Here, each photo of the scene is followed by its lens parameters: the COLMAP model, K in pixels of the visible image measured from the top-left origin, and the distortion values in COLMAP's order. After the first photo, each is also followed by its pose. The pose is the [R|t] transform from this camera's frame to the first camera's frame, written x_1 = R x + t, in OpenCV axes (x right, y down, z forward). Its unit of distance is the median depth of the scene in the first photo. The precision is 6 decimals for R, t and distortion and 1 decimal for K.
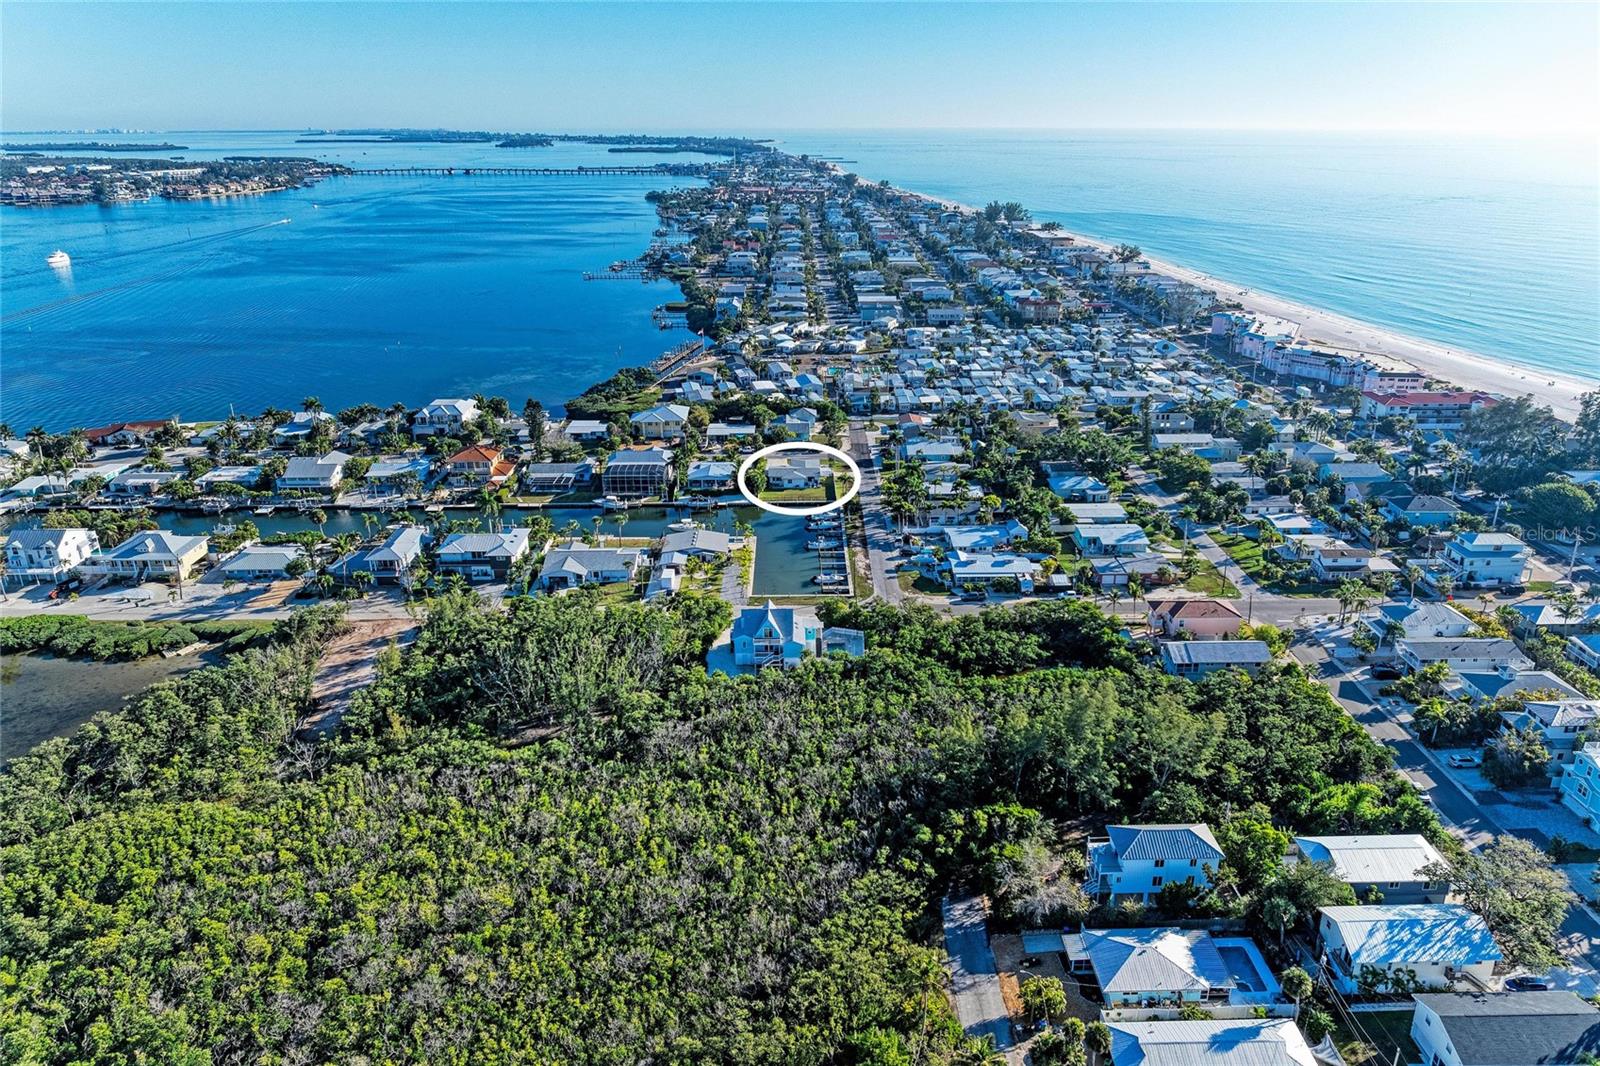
lens RADIAL K [[1121.4, 0, 802.6], [0, 1121.4, 533.8], [0, 0, 1]] dist [-0.002906, -0.004766]
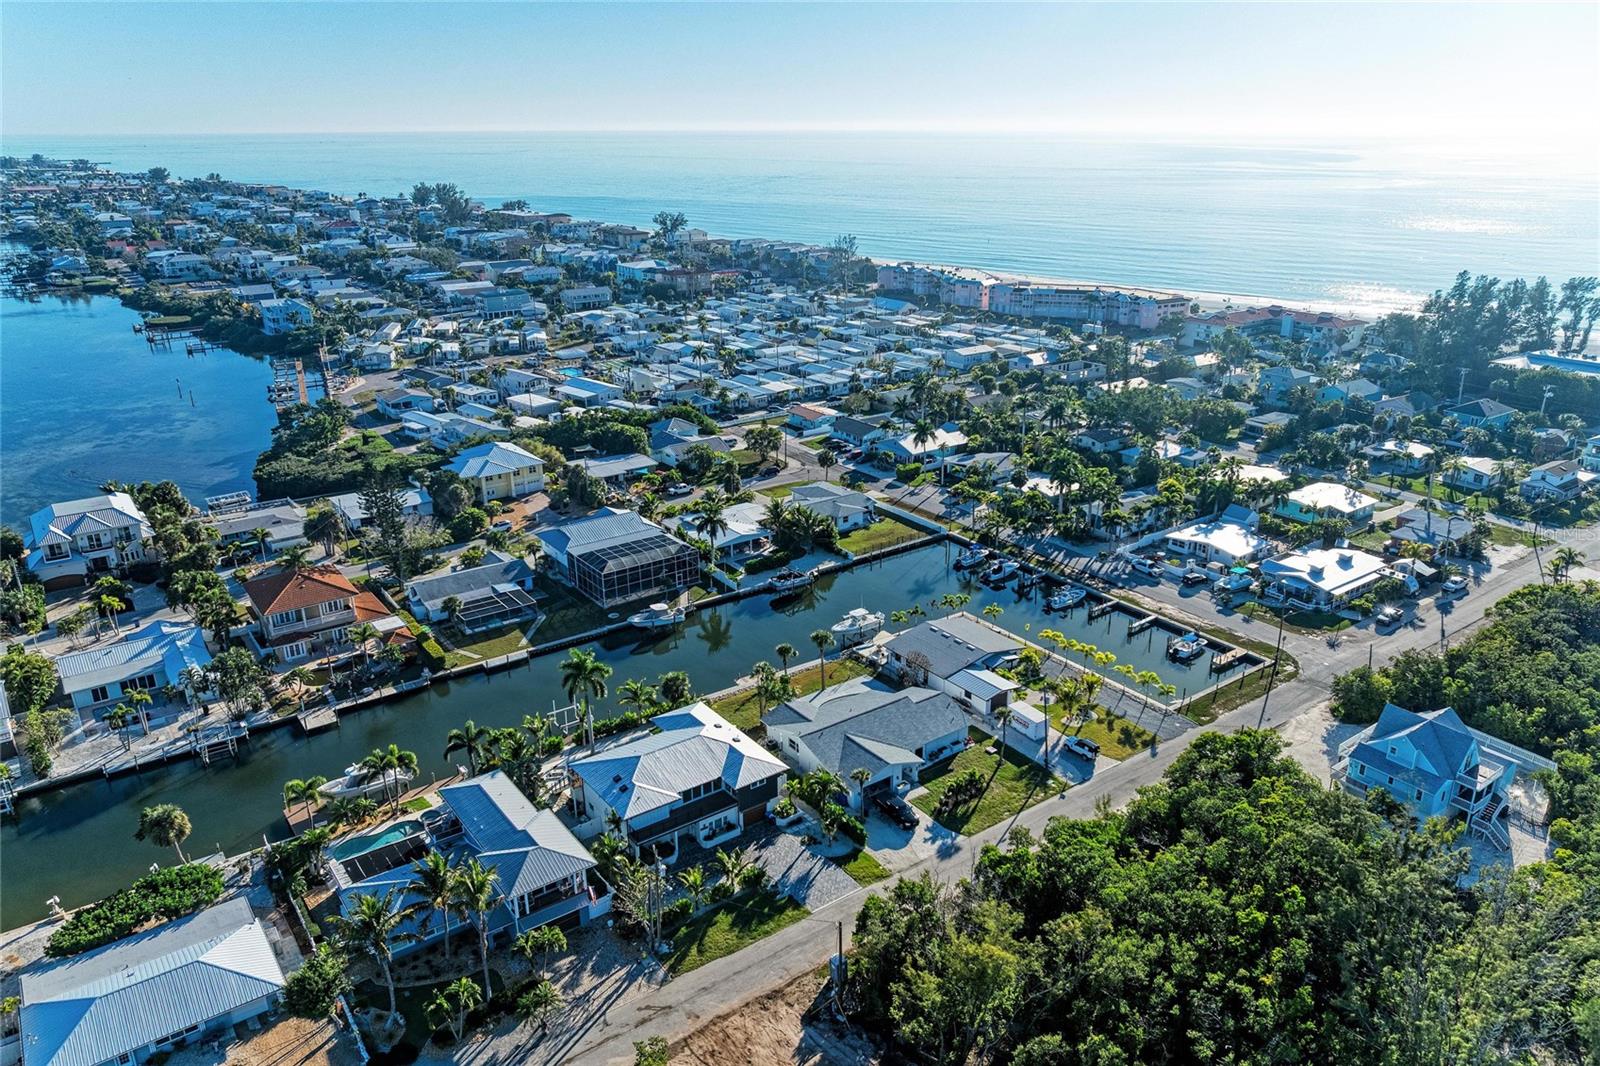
lens RADIAL K [[1121.4, 0, 804.0], [0, 1121.4, 534.6], [0, 0, 1]] dist [-0.002906, -0.004766]
pose [[0.811488, -0.199259, 0.549348, -0.423681], [0.200747, 0.977915, 0.058169, -0.088144], [-0.548806, 0.063076, 0.833567, 0.520811]]
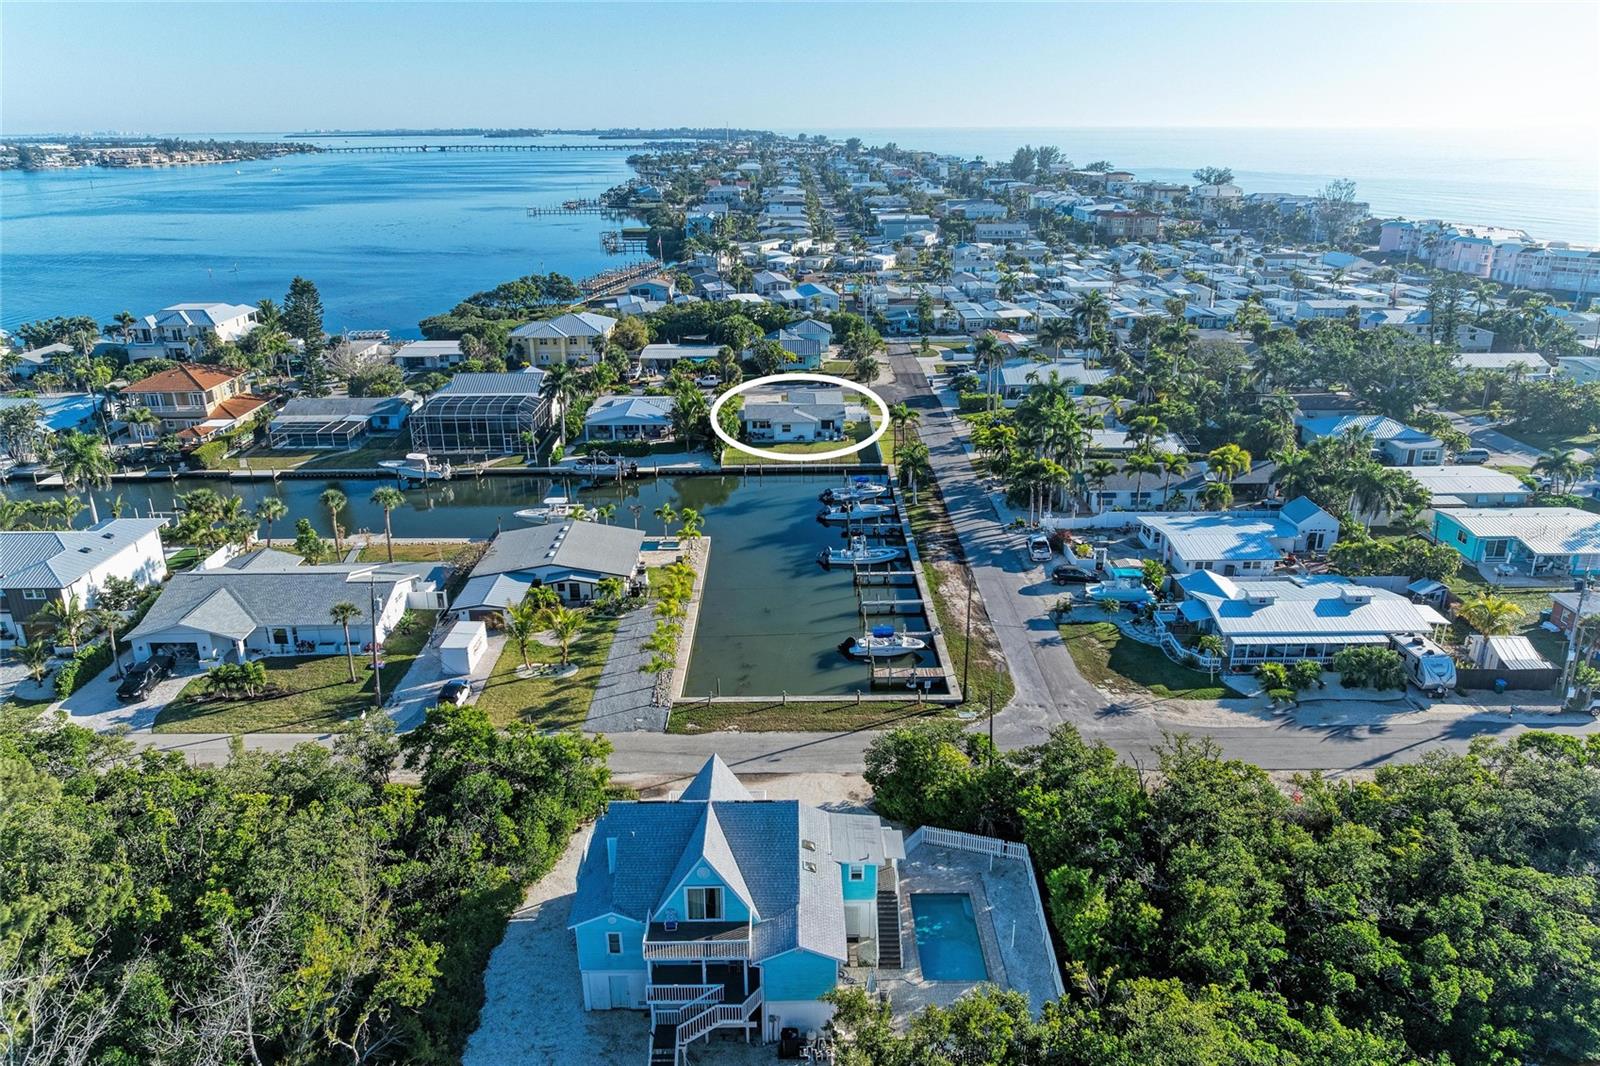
lens RADIAL K [[1121.4, 0, 795.1], [0, 1121.4, 528.3], [0, 0, 1]] dist [-0.002906, -0.004766]
pose [[0.999990, -0.001322, -0.004167, -0.005813], [0.001298, 0.999982, -0.005808, 0.001579], [0.004175, 0.005803, 0.999974, 0.538020]]
